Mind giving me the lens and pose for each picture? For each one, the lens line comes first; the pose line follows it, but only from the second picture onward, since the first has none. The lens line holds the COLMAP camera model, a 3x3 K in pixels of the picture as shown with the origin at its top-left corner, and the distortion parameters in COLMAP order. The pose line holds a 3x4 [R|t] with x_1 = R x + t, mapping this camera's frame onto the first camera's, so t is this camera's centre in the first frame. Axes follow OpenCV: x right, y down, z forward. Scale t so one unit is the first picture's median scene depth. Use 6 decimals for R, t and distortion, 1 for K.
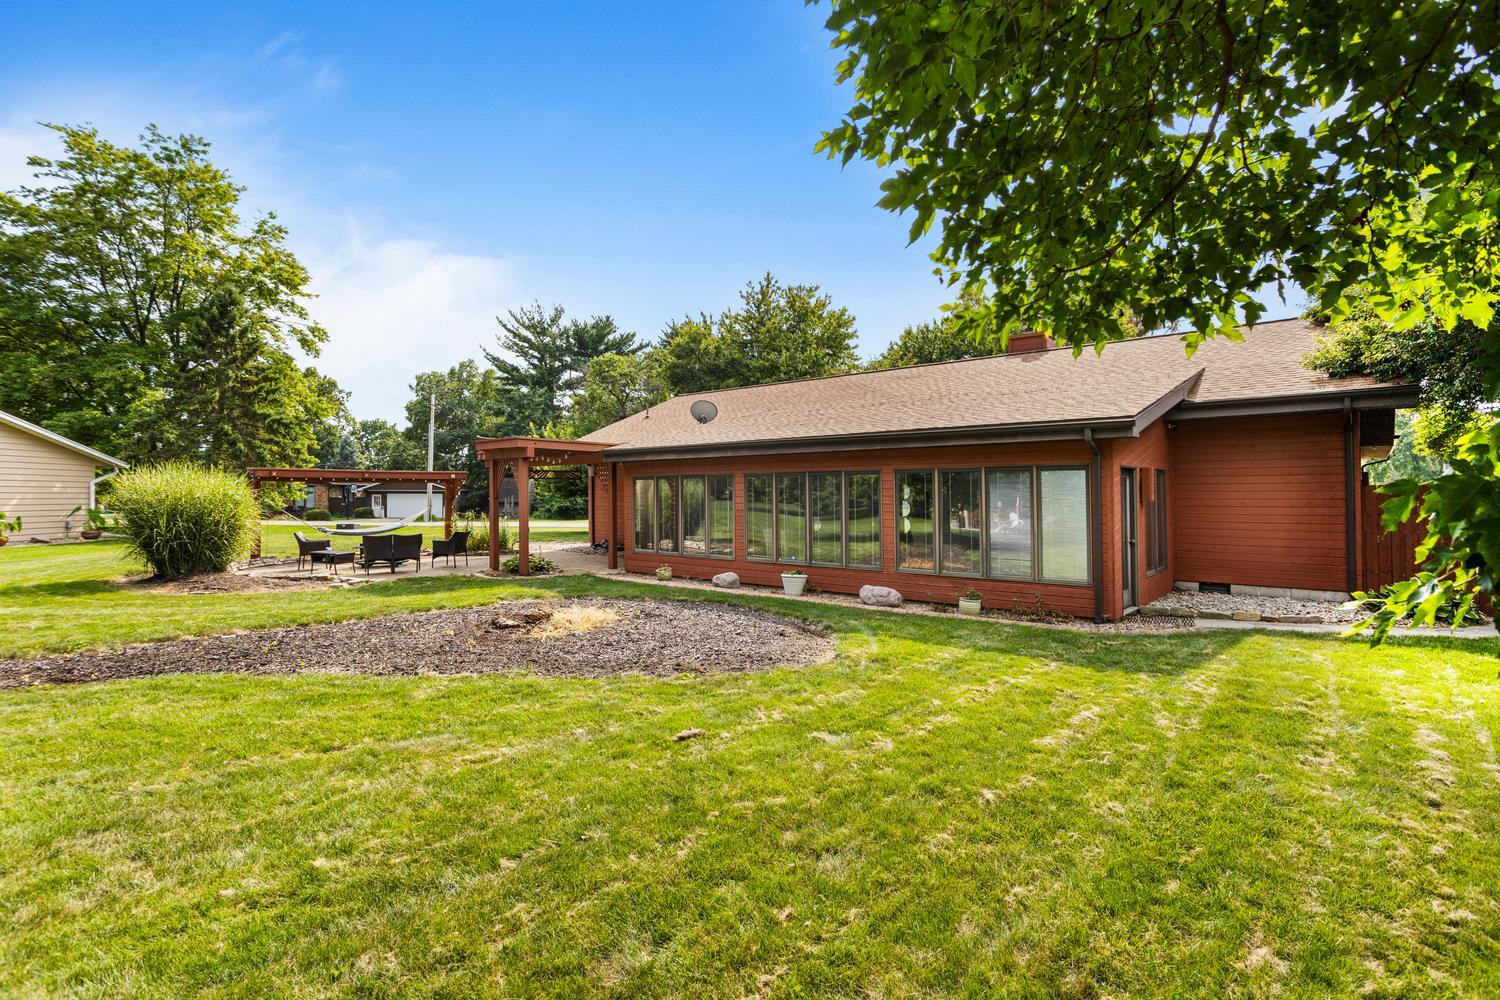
lens RADIAL K [[734.8, 0, 744.3], [0, 734.8, 490.3], [0, 0, 1]] dist [0.001236, 0.000298]
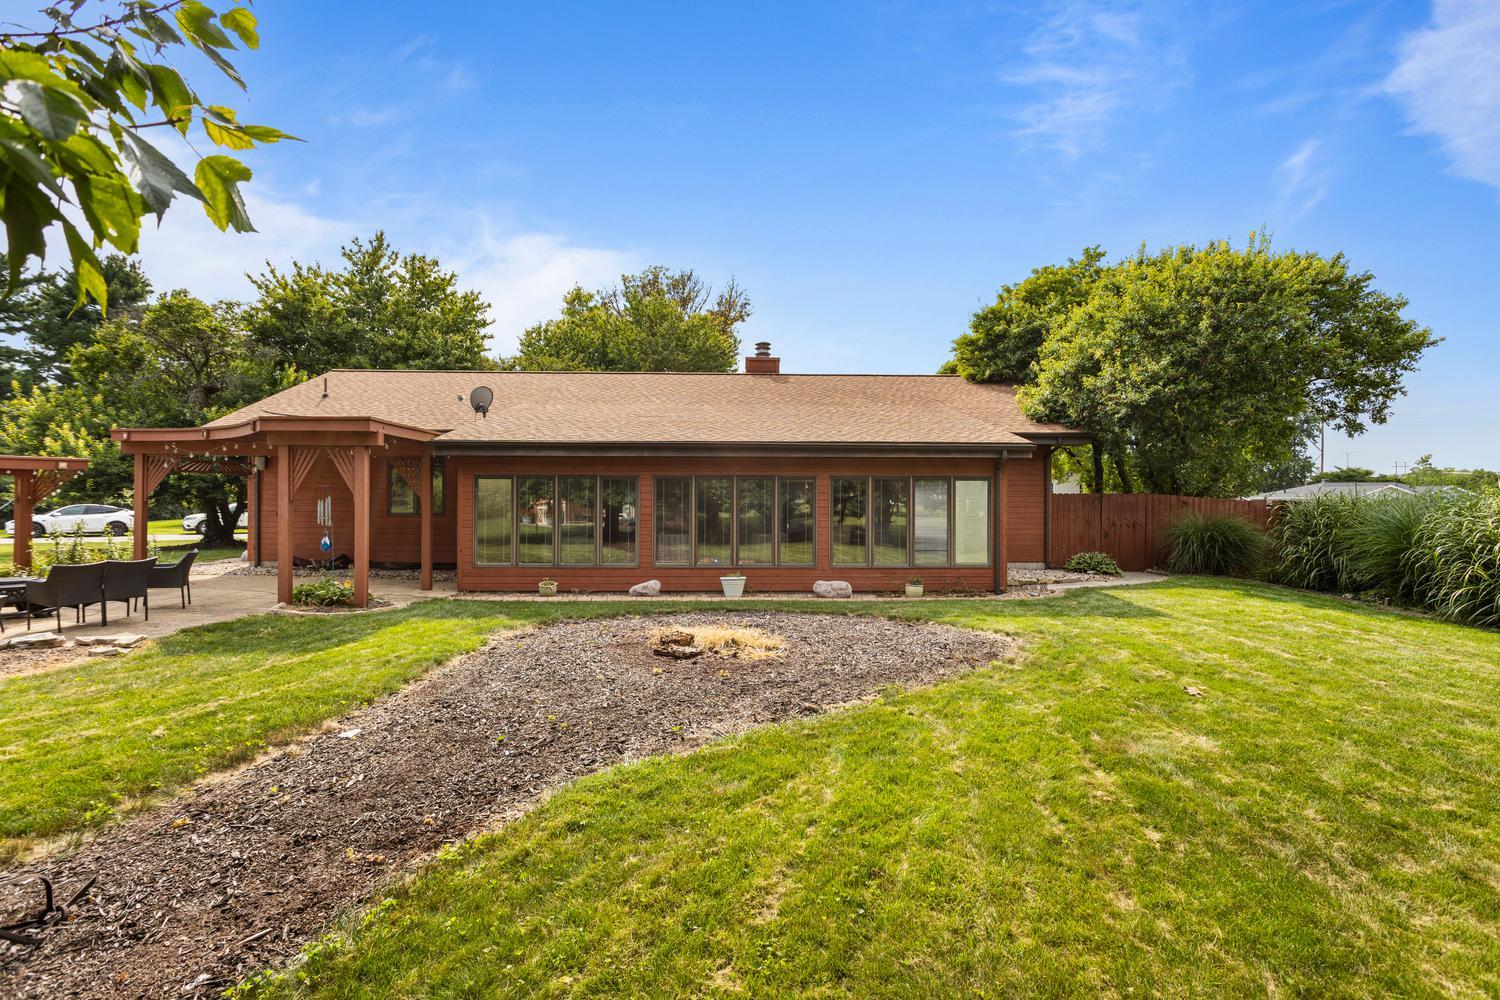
lens RADIAL K [[734.8, 0, 744.3], [0, 734.8, 490.3], [0, 0, 1]] dist [0.001236, 0.000298]
pose [[0.736492, 0.010256, 0.676369, -0.604421], [-0.009831, 0.999942, -0.004457, 0.000008], [-0.676375, -0.003367, 0.736549, 0.248450]]
